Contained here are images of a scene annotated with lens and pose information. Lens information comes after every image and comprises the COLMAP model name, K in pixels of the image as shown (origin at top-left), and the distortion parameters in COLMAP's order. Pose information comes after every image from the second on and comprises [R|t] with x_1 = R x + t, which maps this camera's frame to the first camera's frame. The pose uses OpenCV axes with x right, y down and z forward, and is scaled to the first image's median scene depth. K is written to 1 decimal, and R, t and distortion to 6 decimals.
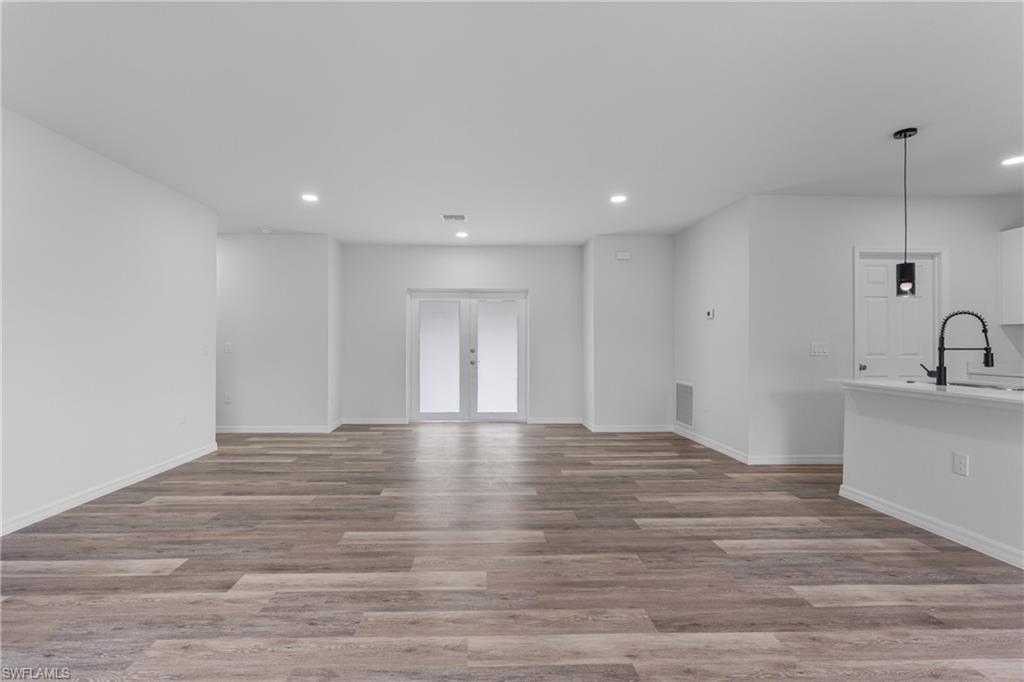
lens RADIAL K [[473.5, 0, 491.6], [0, 473.5, 343.0], [0, 0, 1]] dist [-0.003117, 0.000055]
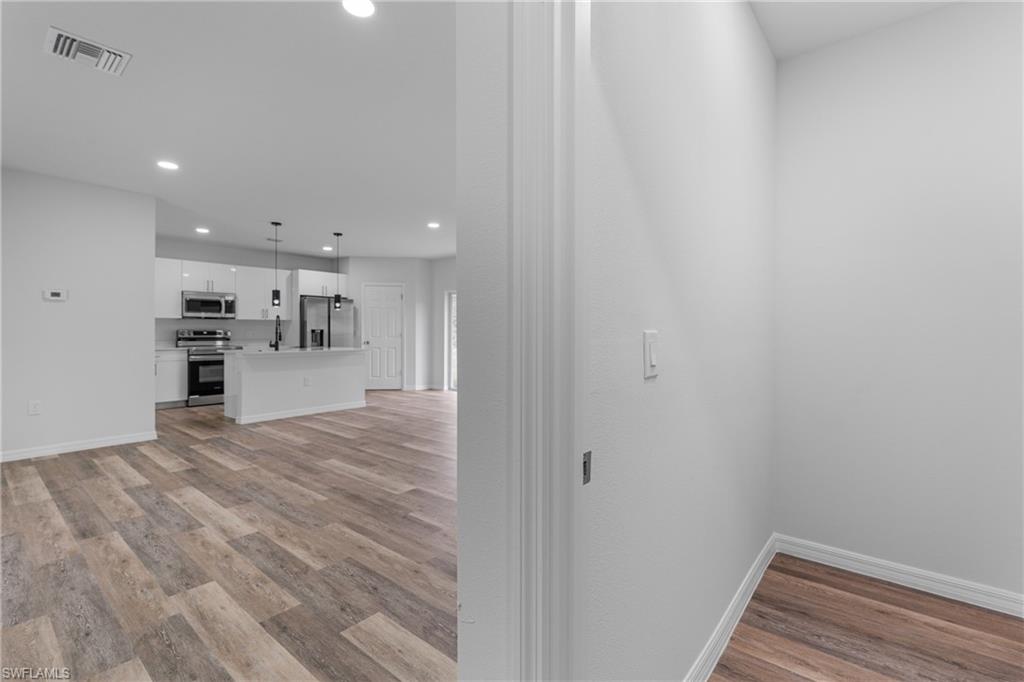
lens RADIAL K [[456.9, 0, 507.4], [0, 456.9, 332.5], [0, 0, 1]] dist [-0.001104, -0.000092]
pose [[-0.741308, -0.005531, 0.671143, -1.140774], [-0.004232, 0.999985, 0.003567, -0.000996], [-0.671152, -0.000196, -0.741320, 1.788961]]
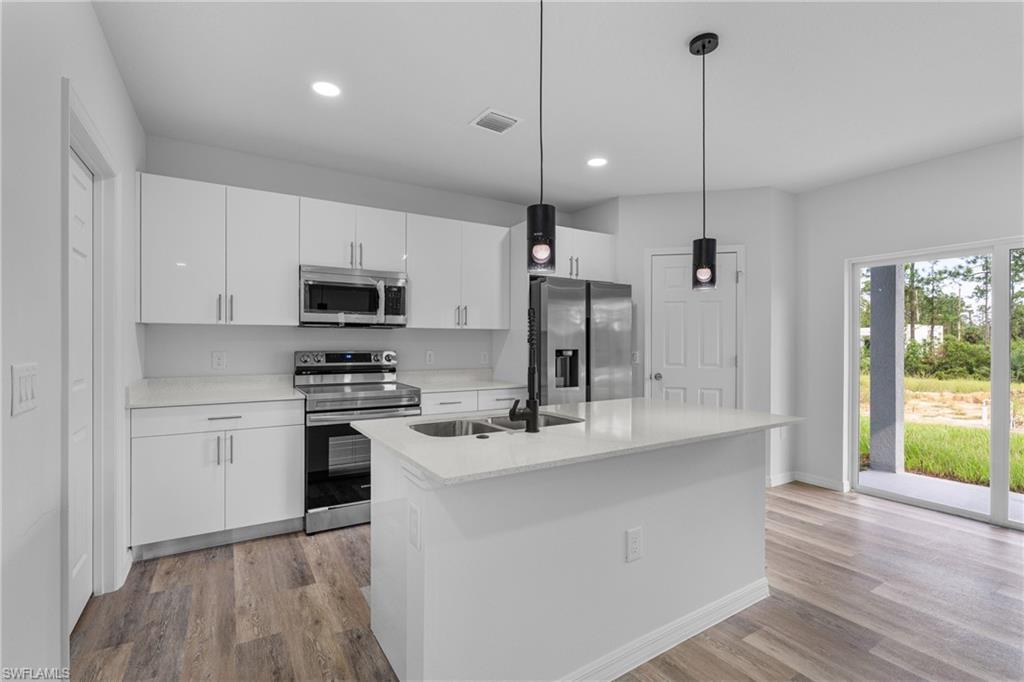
lens RADIAL K [[461.5, 0, 521.9], [0, 461.5, 341.0], [0, 0, 1]] dist [-0.008569, -0.000624]
pose [[-0.502277, 0.002316, 0.864704, 0.454083], [-0.004036, 0.999979, -0.005023, -0.019890], [-0.864697, -0.006013, -0.502257, 1.276619]]
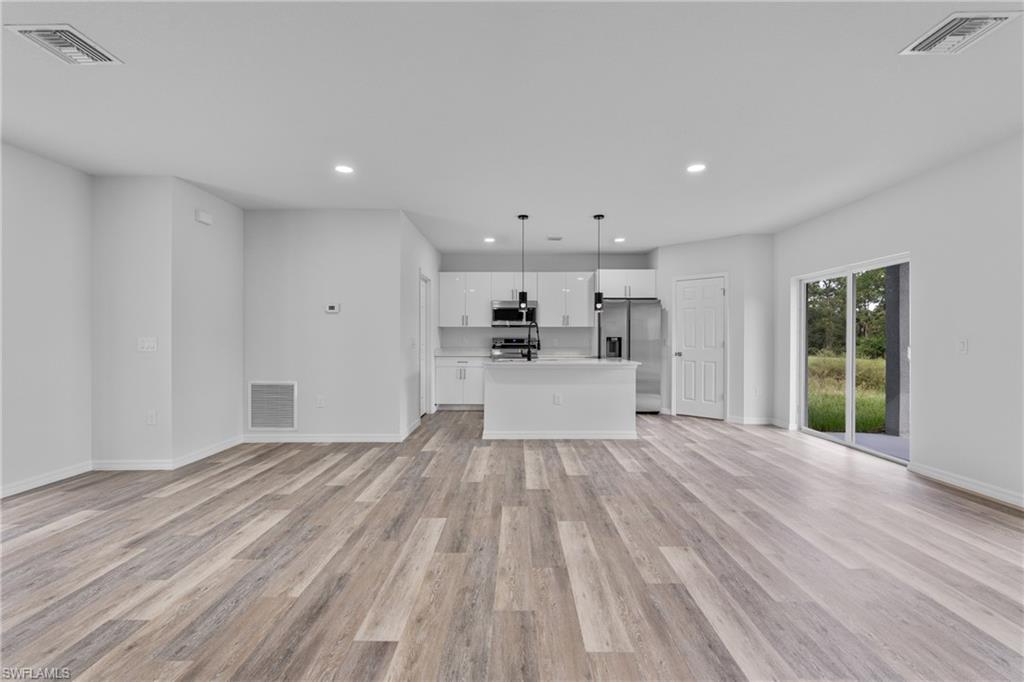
lens RADIAL K [[453.7, 0, 515.0], [0, 453.7, 340.3], [0, 0, 1]] dist [-0.006033, 0.000978]
pose [[0.035712, -0.005225, 0.999348, -0.807526], [-0.003535, 0.999979, 0.005355, 0.000515], [-0.999356, -0.003724, 0.035693, 0.980022]]
